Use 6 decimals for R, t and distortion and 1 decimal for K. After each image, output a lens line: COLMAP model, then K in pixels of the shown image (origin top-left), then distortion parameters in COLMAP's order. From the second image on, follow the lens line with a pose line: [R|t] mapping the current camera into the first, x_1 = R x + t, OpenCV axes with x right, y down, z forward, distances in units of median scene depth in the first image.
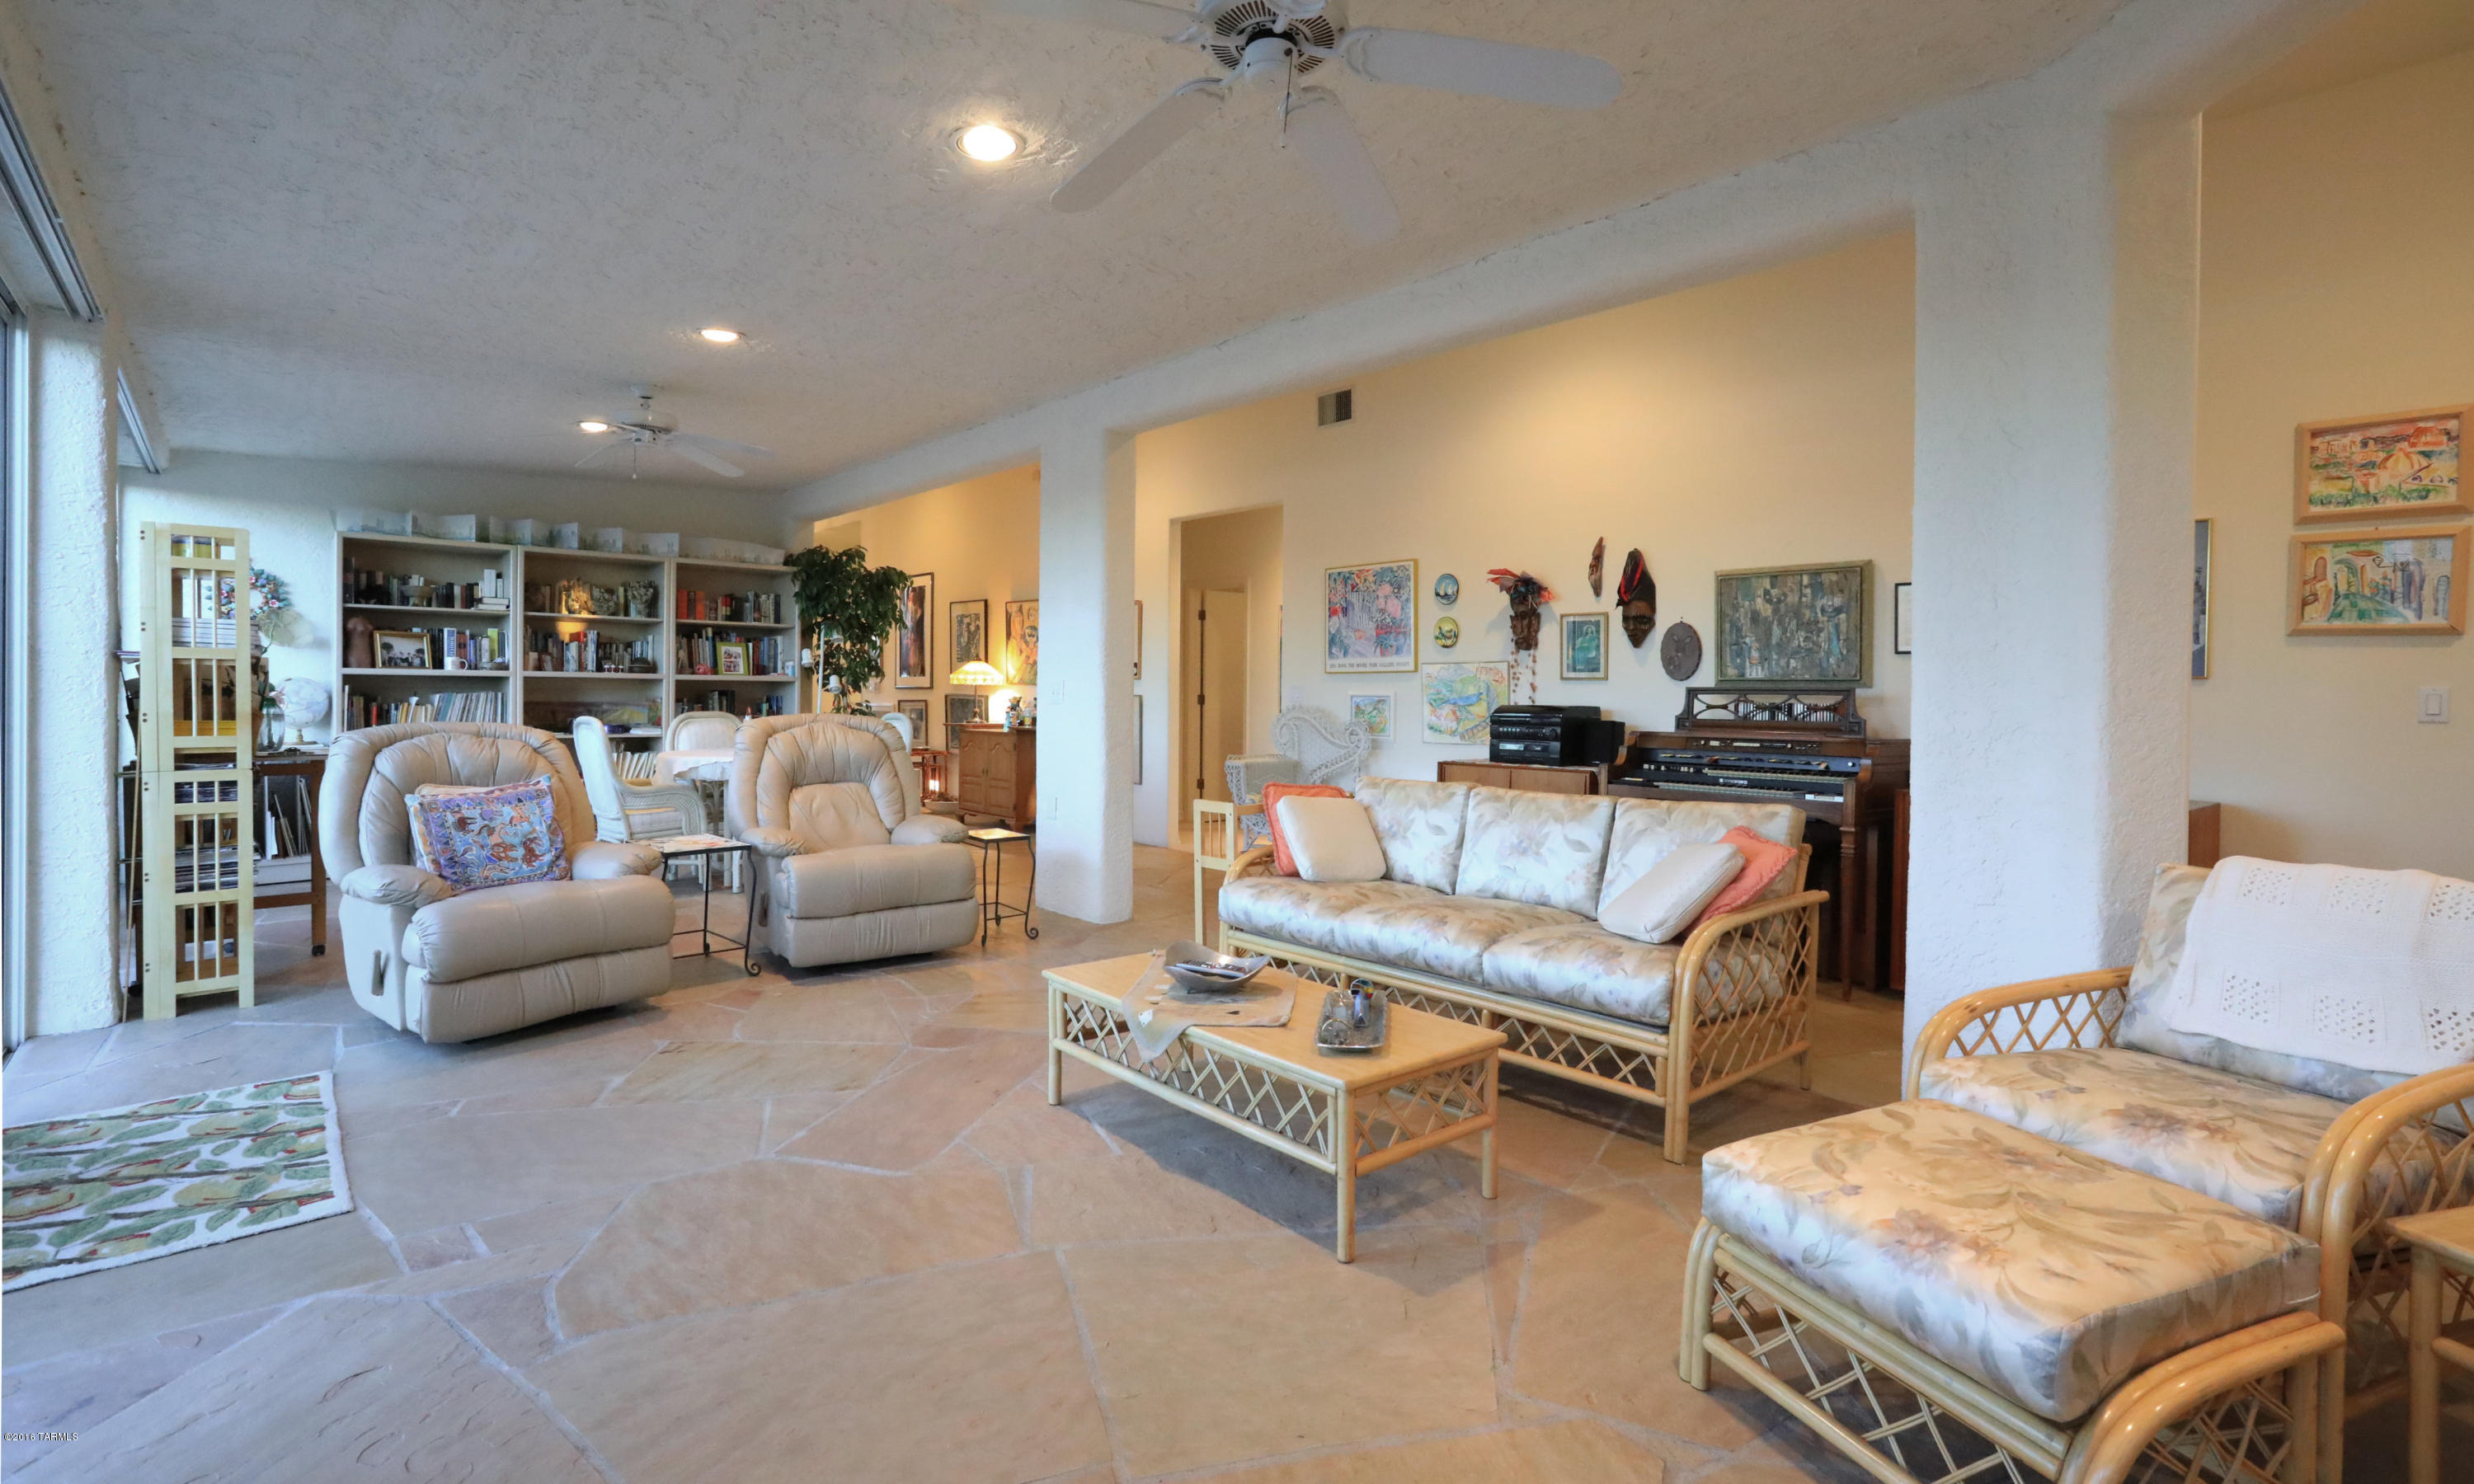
lens RADIAL K [[1126.3, 0, 1228.6], [0, 1126.3, 688.9], [0, 0, 1]] dist [-0.021370, -0.000051]
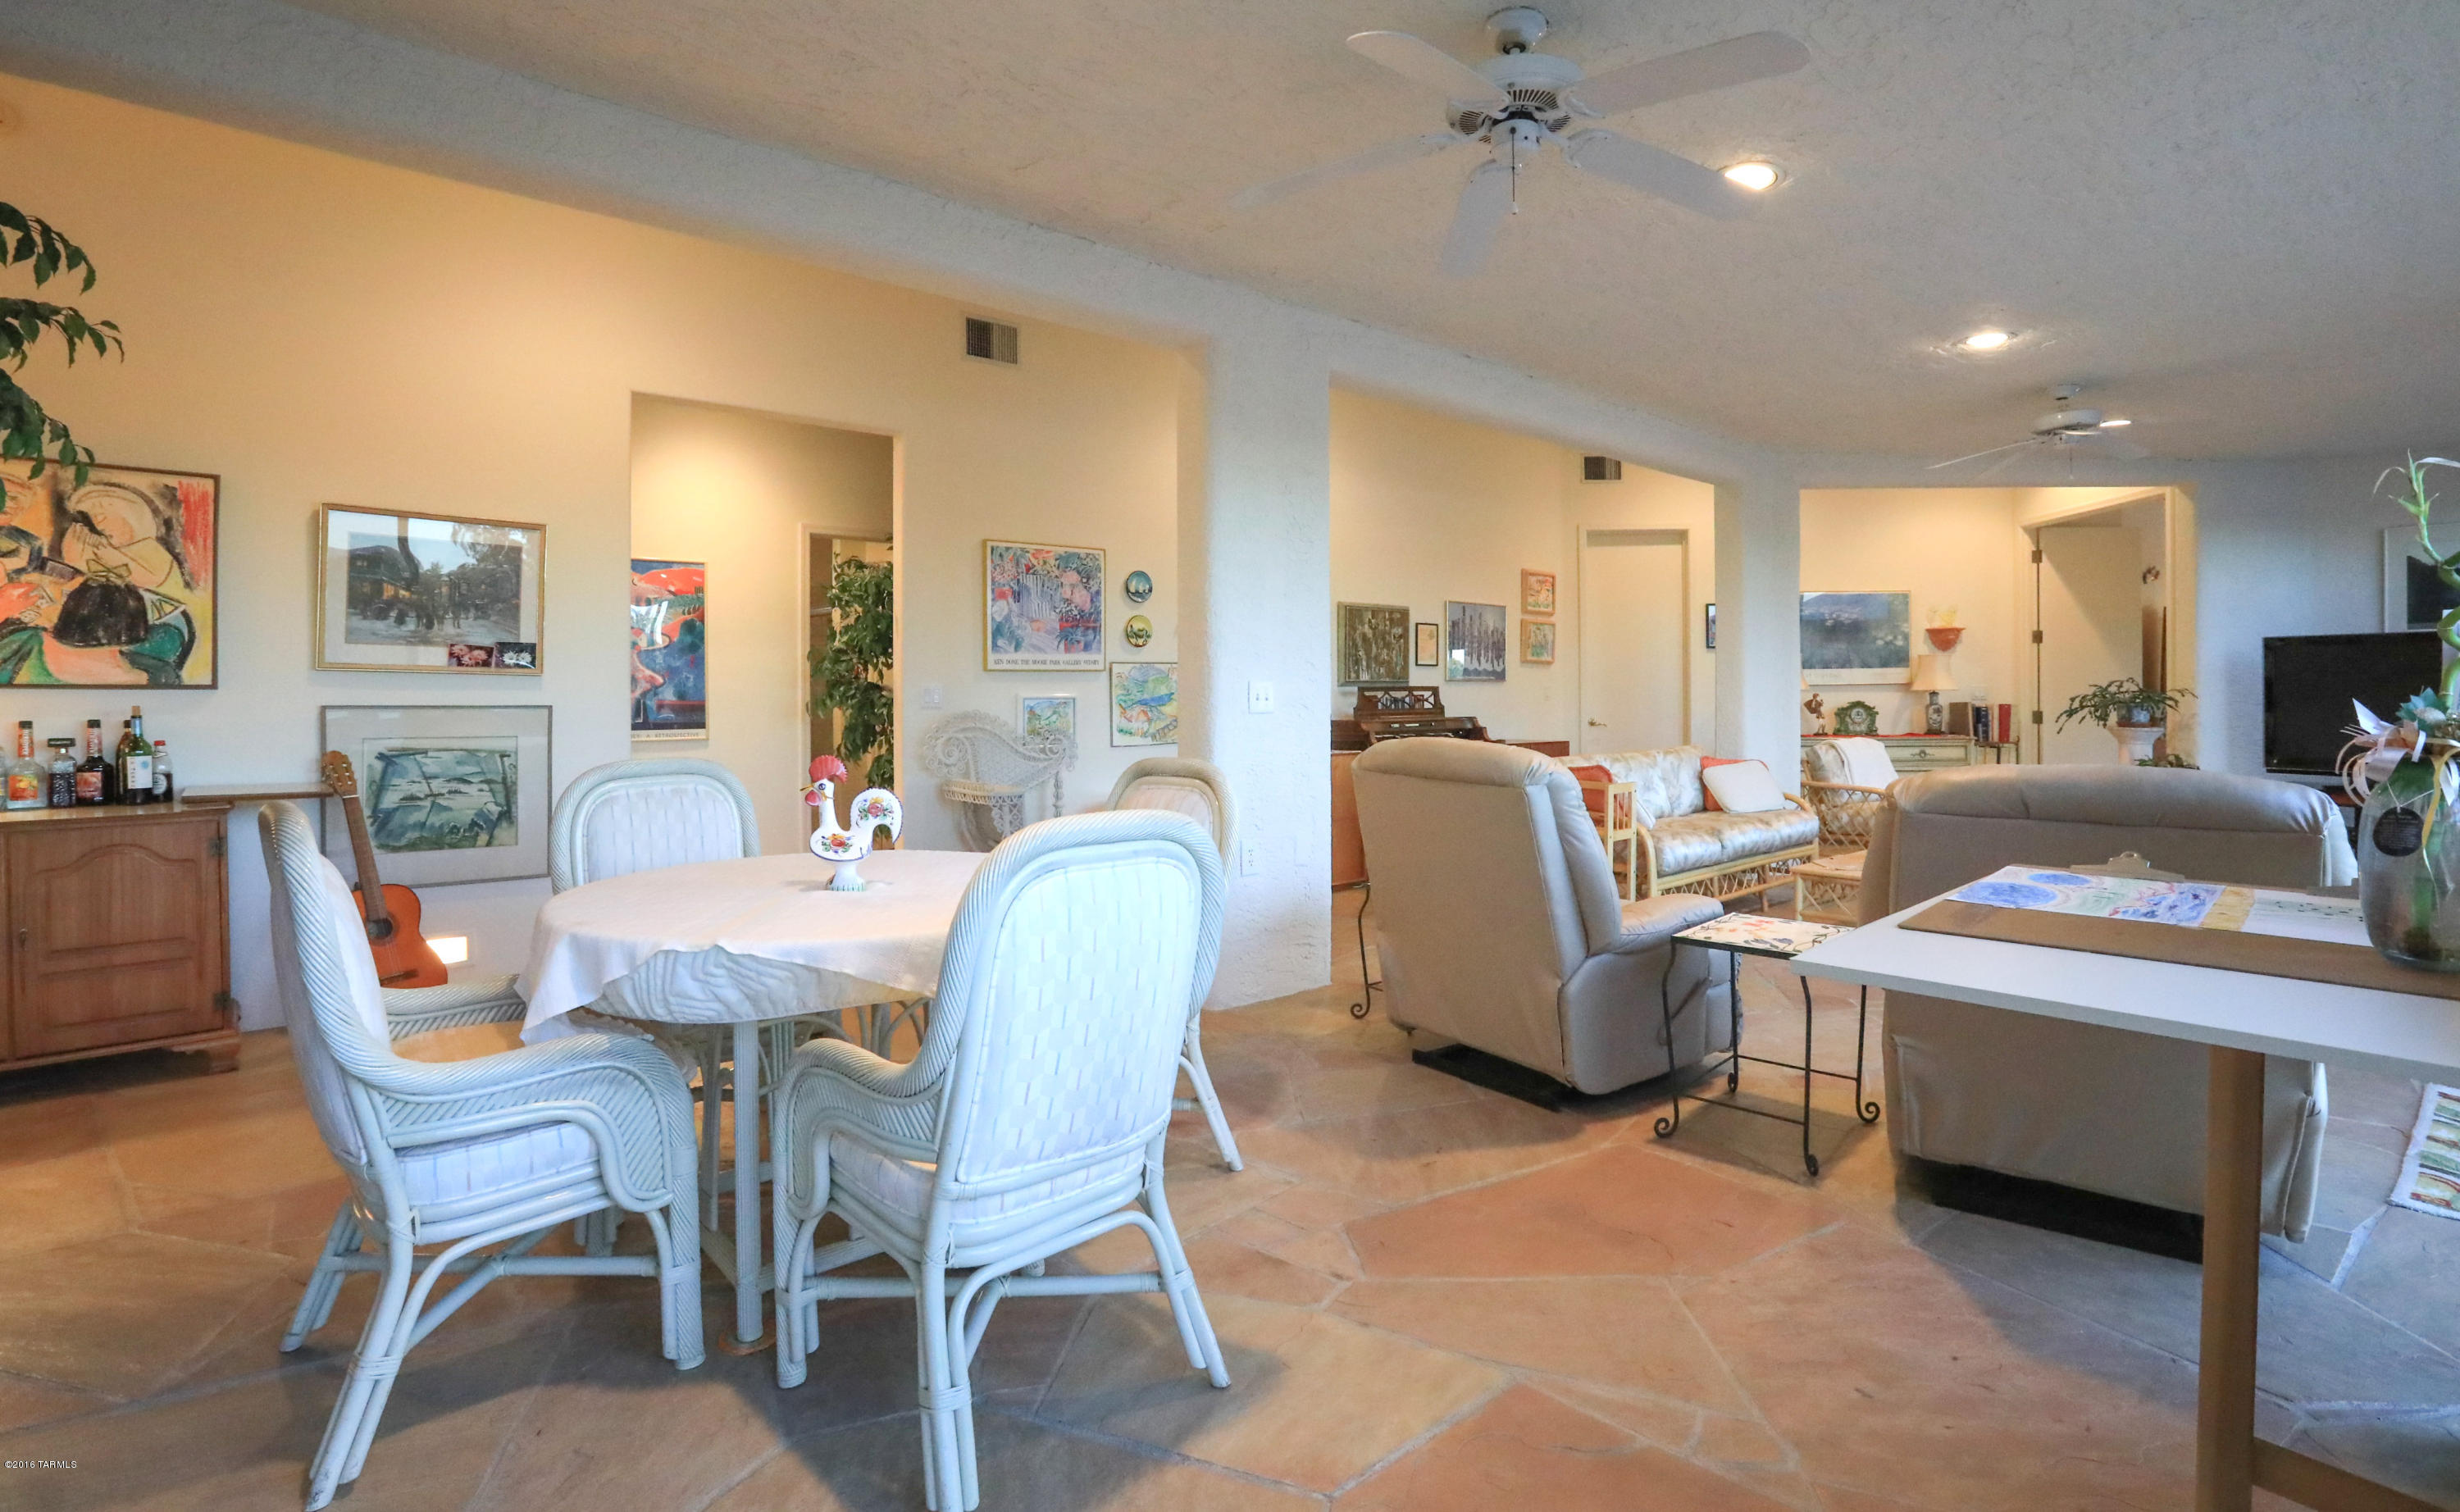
lens RADIAL K [[1182.8, 0, 1224.6], [0, 1182.8, 696.4], [0, 0, 1]] dist [-0.058255, 0.039909]
pose [[-0.008304, -0.010954, 0.999906, -0.967094], [0.004889, 0.999928, 0.010994, -0.005443], [-0.999954, 0.004980, -0.008249, 1.089959]]
